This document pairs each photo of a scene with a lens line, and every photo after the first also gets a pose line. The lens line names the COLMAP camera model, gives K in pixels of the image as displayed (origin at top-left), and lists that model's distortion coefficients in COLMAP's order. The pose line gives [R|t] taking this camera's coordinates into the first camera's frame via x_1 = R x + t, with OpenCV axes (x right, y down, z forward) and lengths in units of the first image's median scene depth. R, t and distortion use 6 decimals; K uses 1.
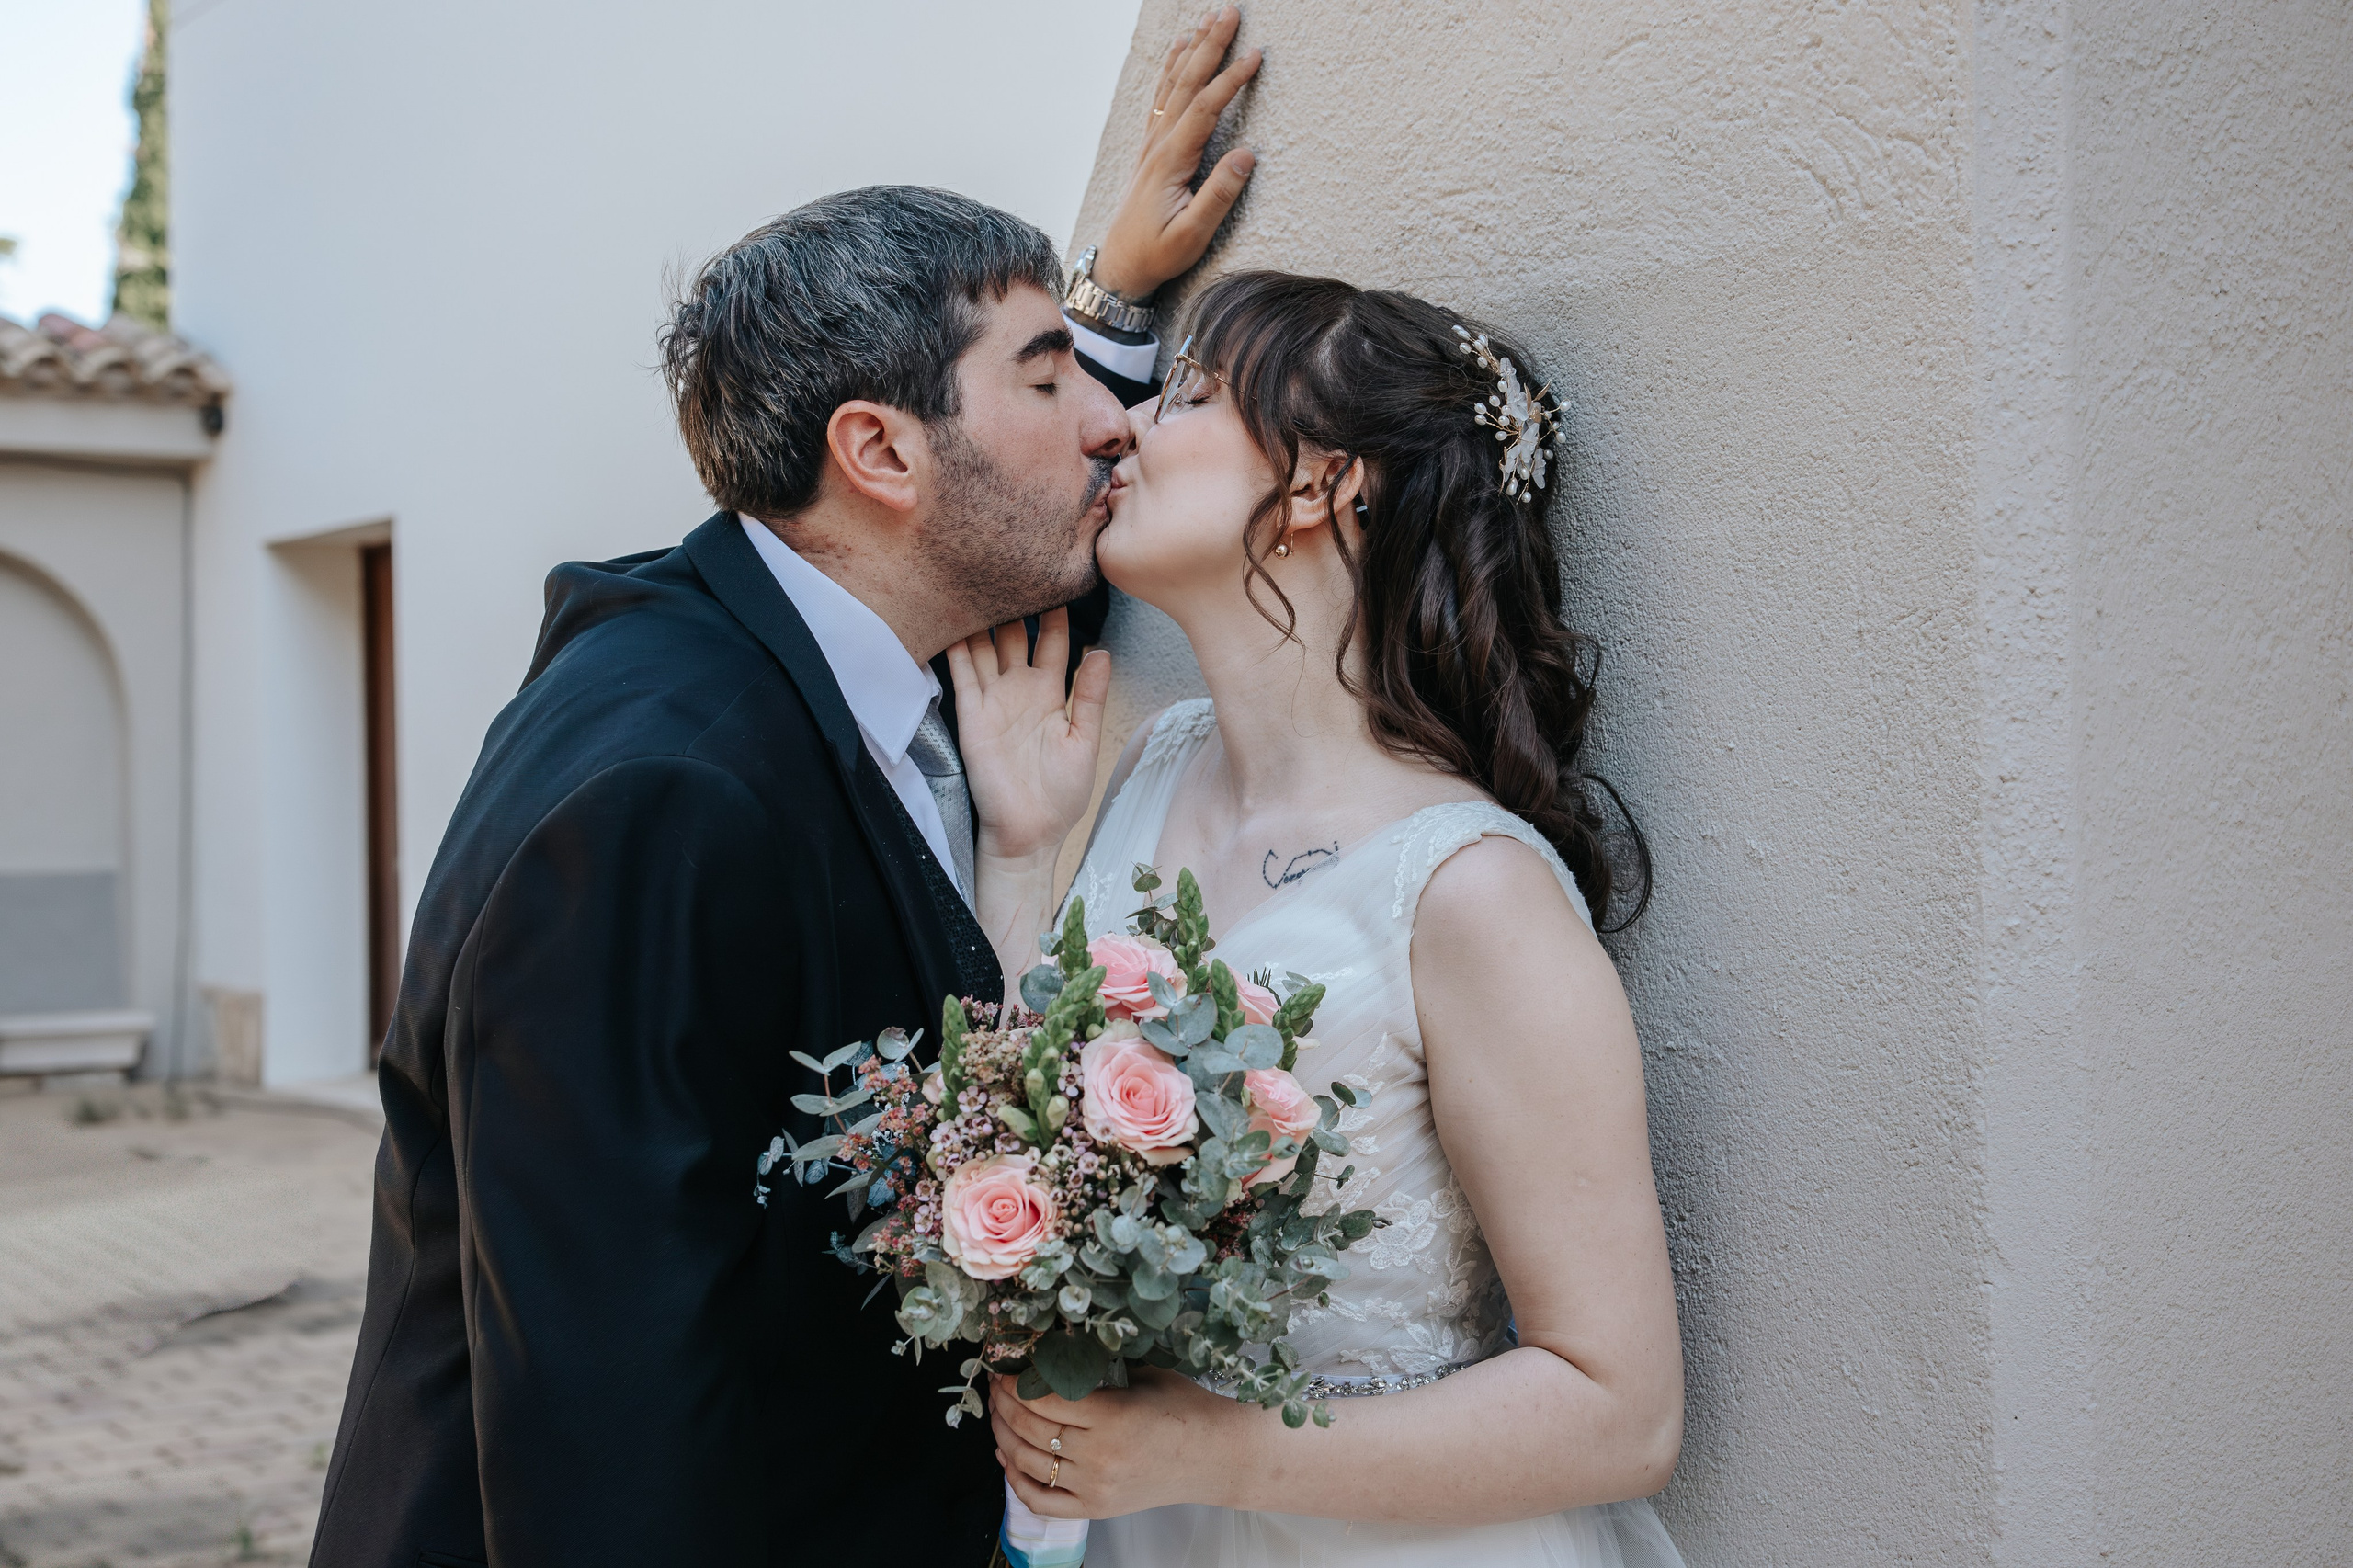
lens RADIAL K [[3284.8, 0, 1227.2], [0, 3284.8, 782.2], [0, 0, 1]] dist [0.086823, -0.124856]
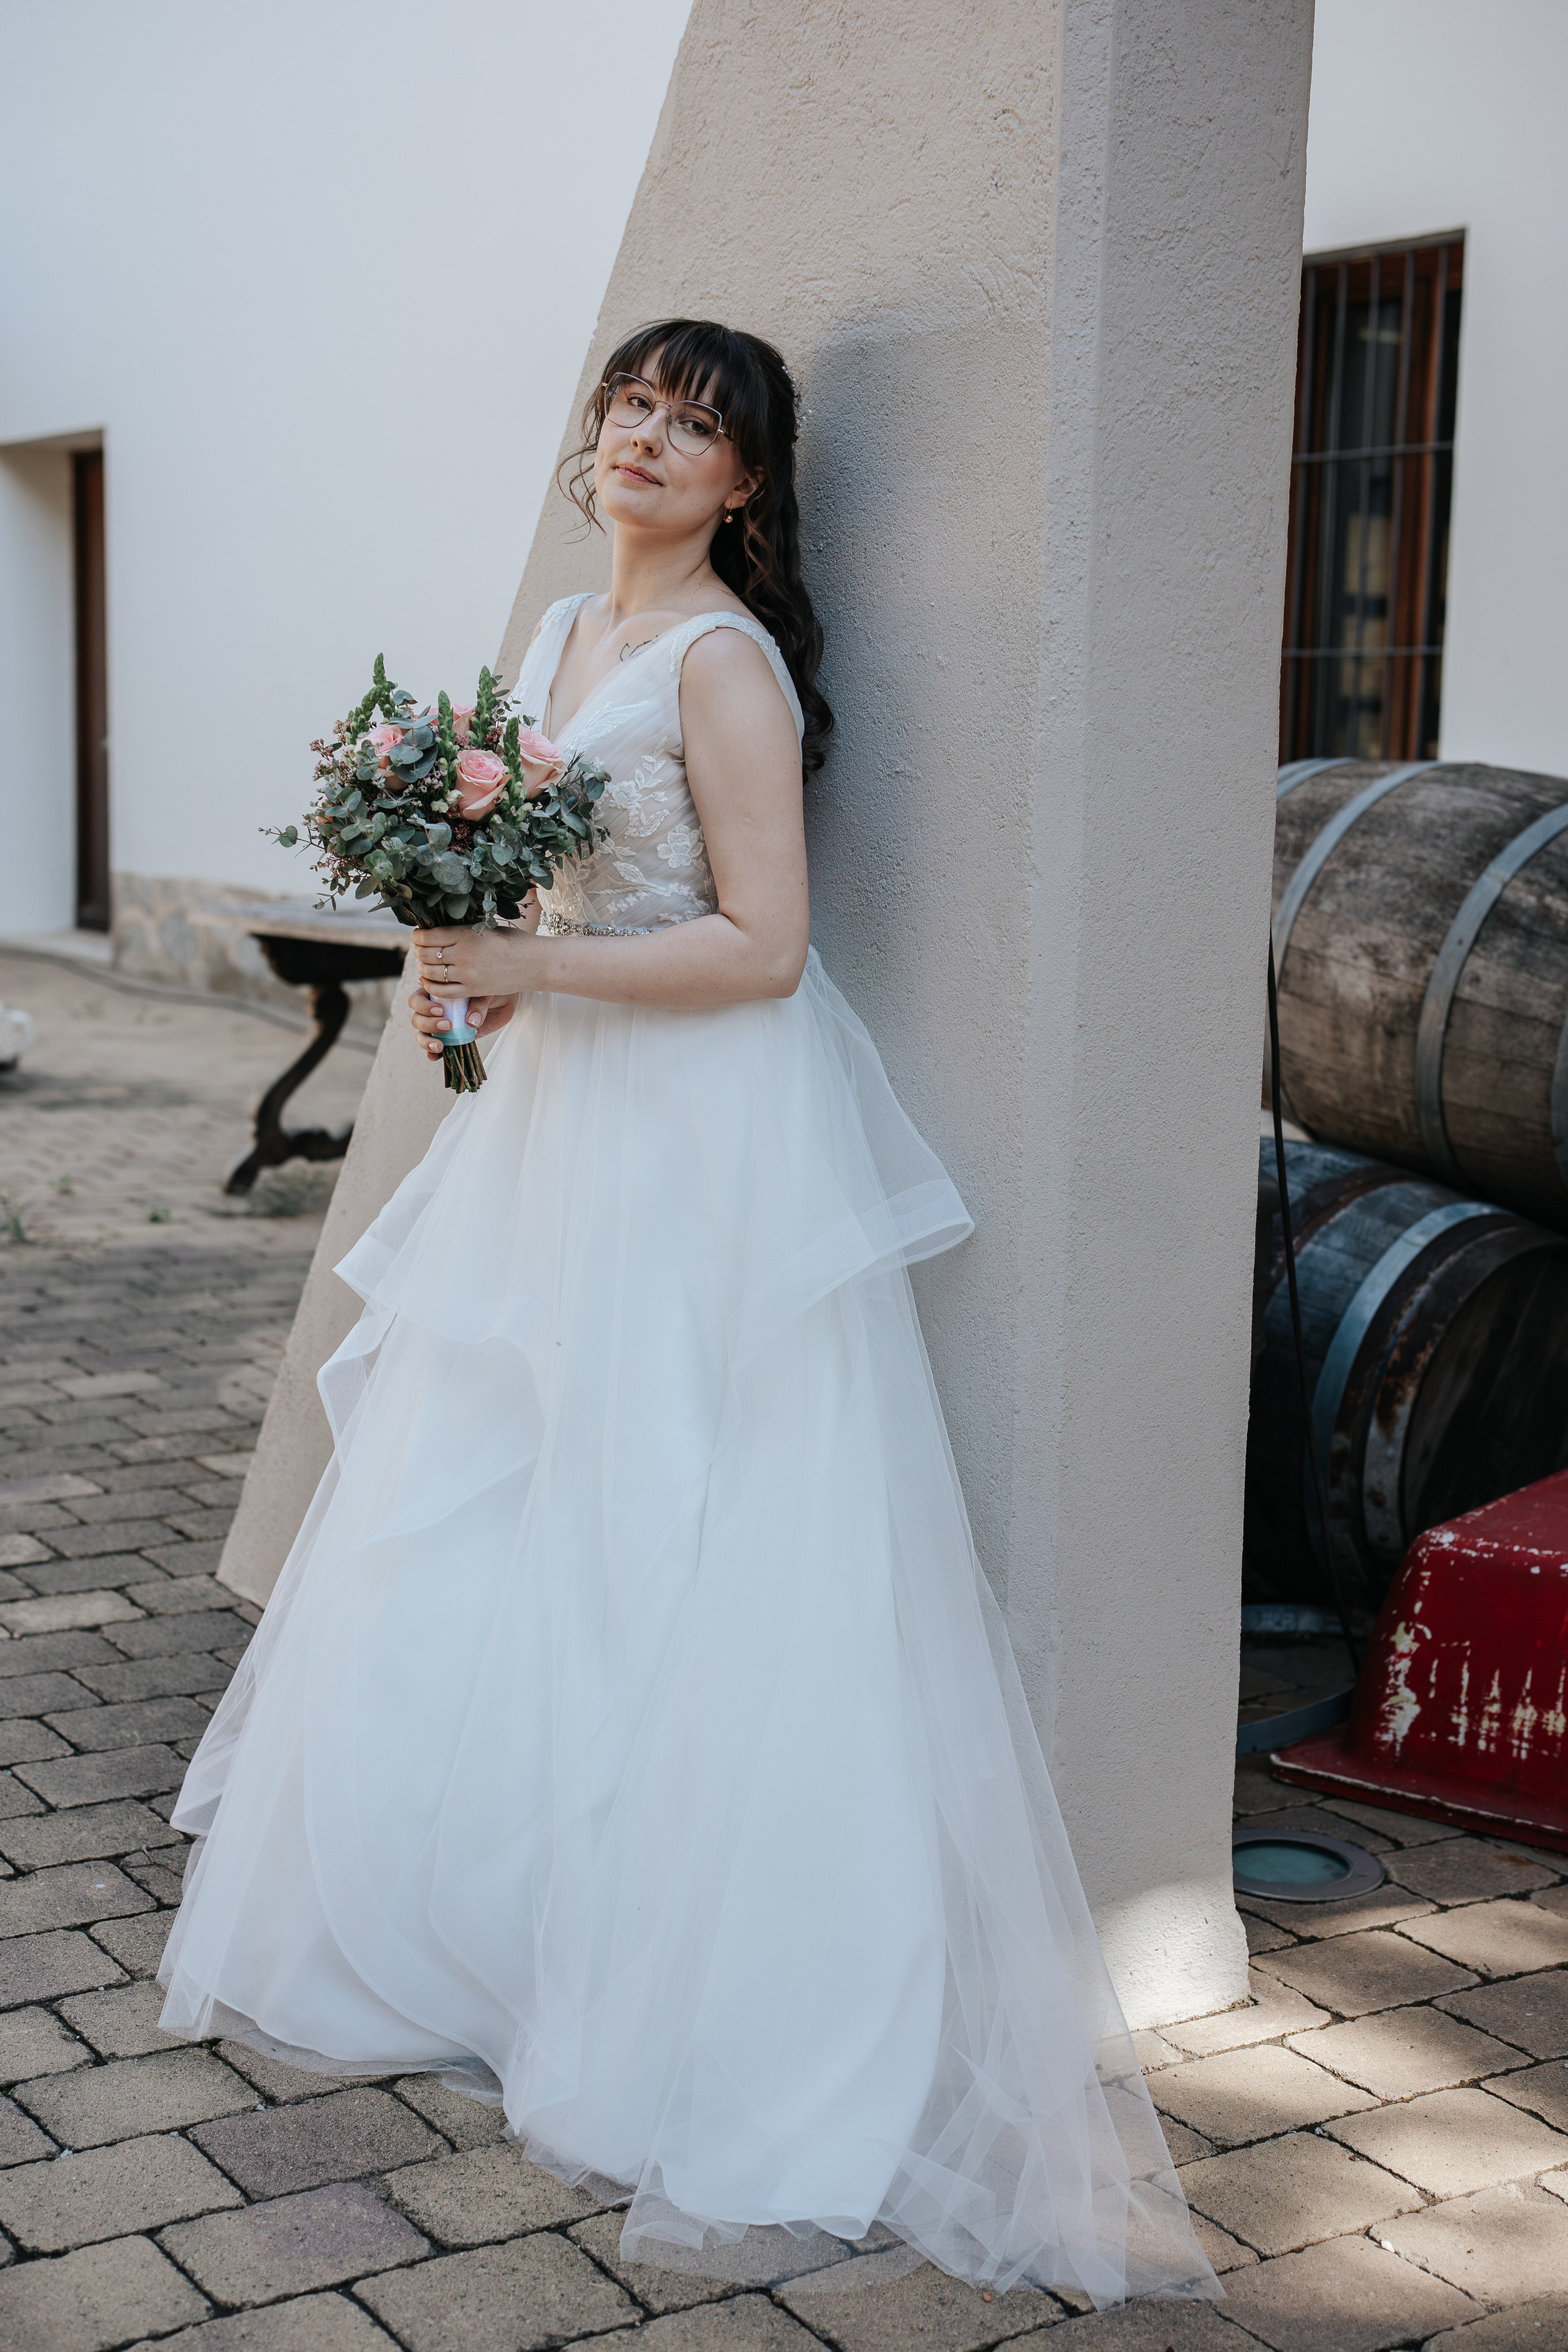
lens RADIAL K [[3283.5, 0, 784.0], [0, 3283.5, 1176.0], [0, 0, 1]] dist [0.086823, -0.124856]
pose [[0.998535, 0.045364, -0.029512, 0.147599], [-0.040951, 0.989863, 0.135992, 0.062158], [0.035382, -0.134584, 0.990270, -0.923003]]
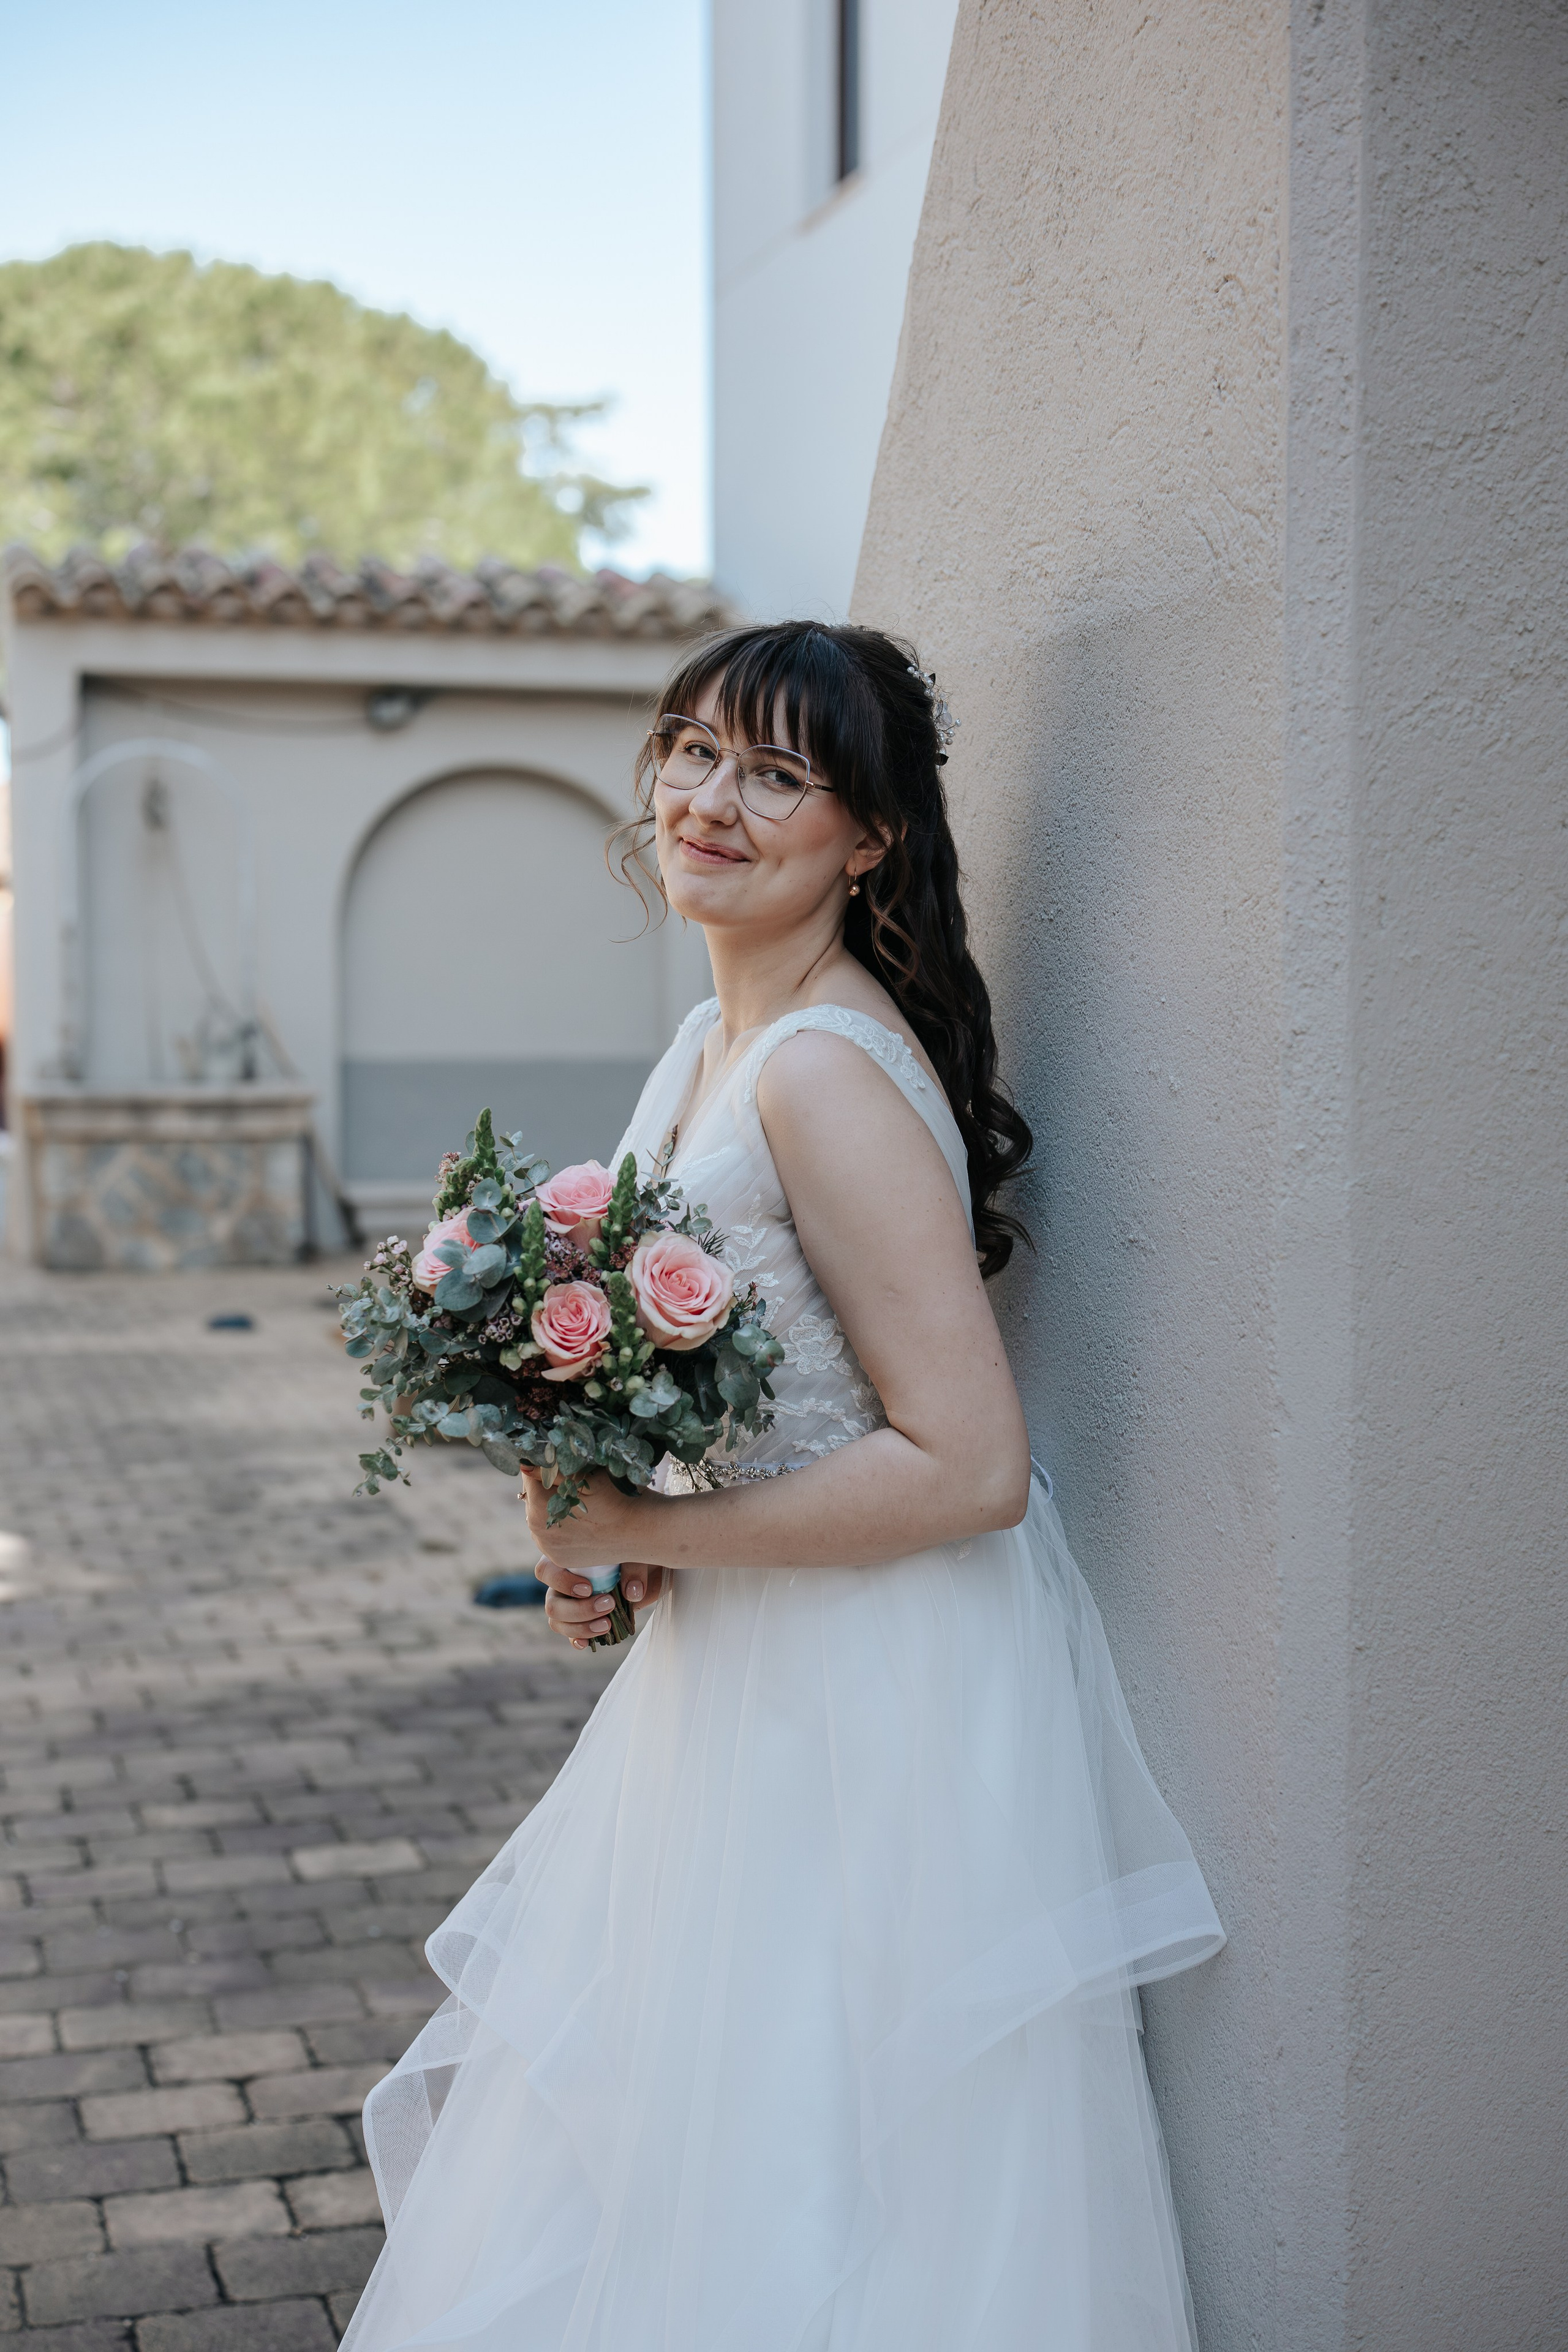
lens RADIAL K [[3171.1, 0, 799.6], [0, 3171.1, 1190.3], [0, 0, 1]] dist [0.096120, -0.175581]
pose [[0.949933, 0.034019, -0.310597, 0.423836], [-0.013557, 0.997607, 0.067804, -0.020112], [0.312160, -0.060198, 0.948120, -0.201835]]
